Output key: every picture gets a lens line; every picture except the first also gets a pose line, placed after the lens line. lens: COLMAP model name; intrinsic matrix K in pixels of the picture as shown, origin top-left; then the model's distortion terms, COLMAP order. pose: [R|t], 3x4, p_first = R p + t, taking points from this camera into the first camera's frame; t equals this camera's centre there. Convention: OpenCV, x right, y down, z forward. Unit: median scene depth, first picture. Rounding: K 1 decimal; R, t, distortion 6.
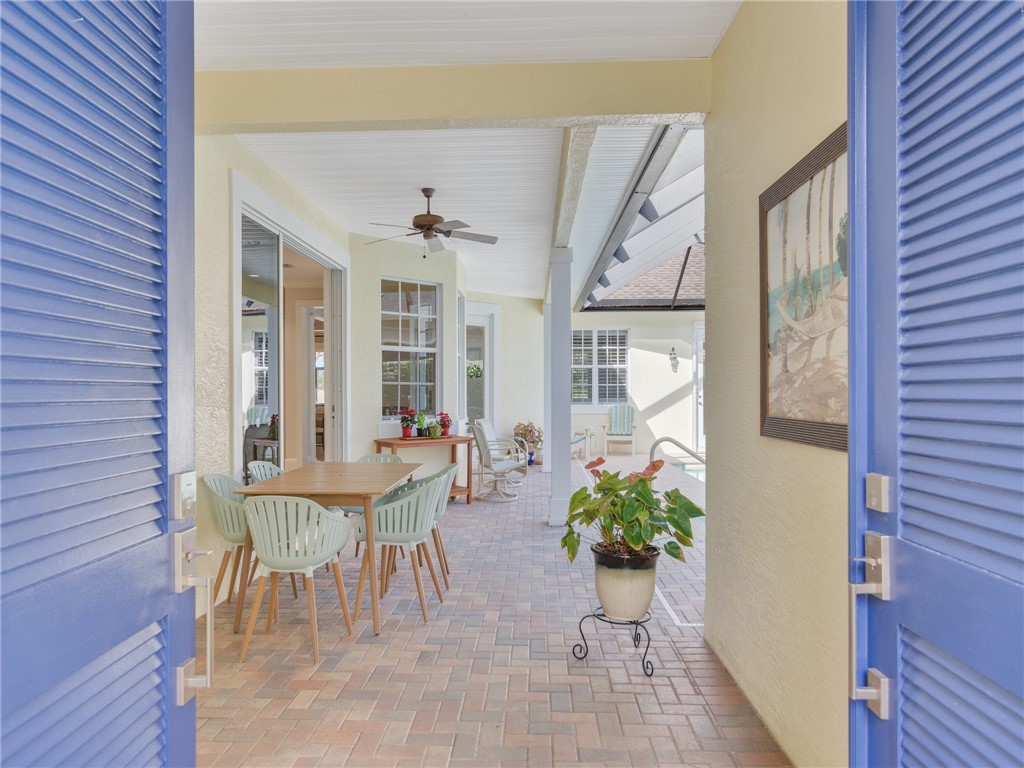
lens RADIAL K [[662.9, 0, 514.3], [0, 662.9, 389.5], [0, 0, 1]] dist [0.000316, 0.000262]
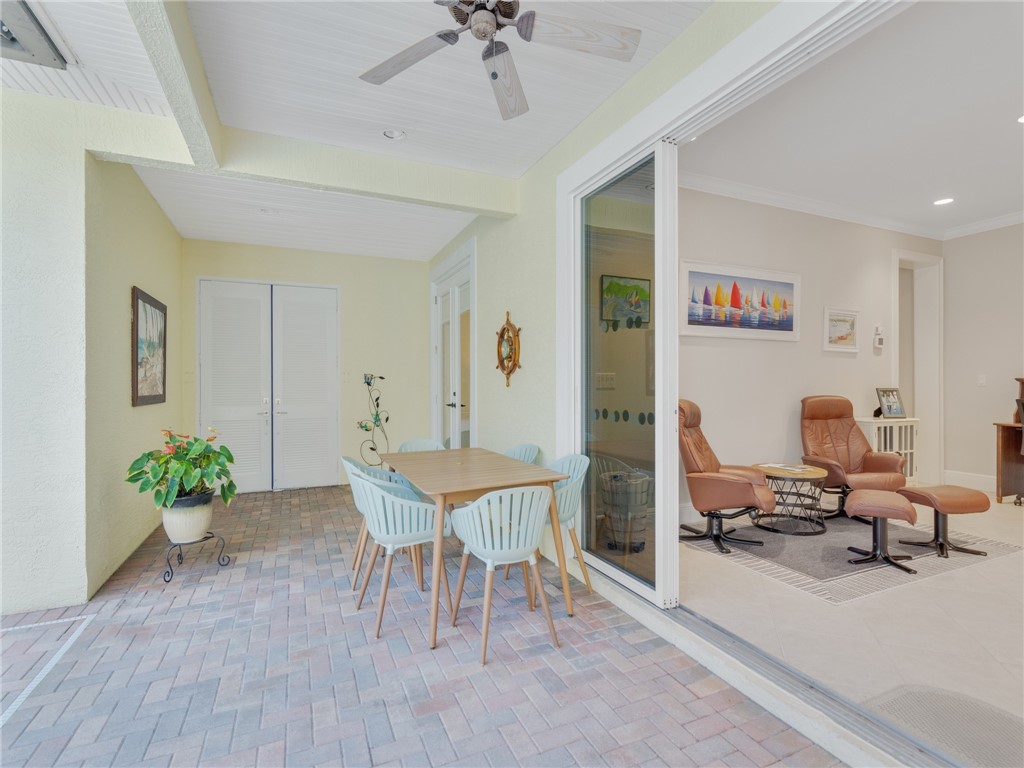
lens RADIAL K [[498.6, 0, 512.0], [0, 498.6, 384.0], [0, 0, 1]] dist [-0.000100, 0.000239]
pose [[-0.902296, 0.006778, -0.431064, -0.002304], [0.008852, 0.999957, -0.002806, 0.014472], [0.431026, -0.006347, -0.902317, 2.522544]]
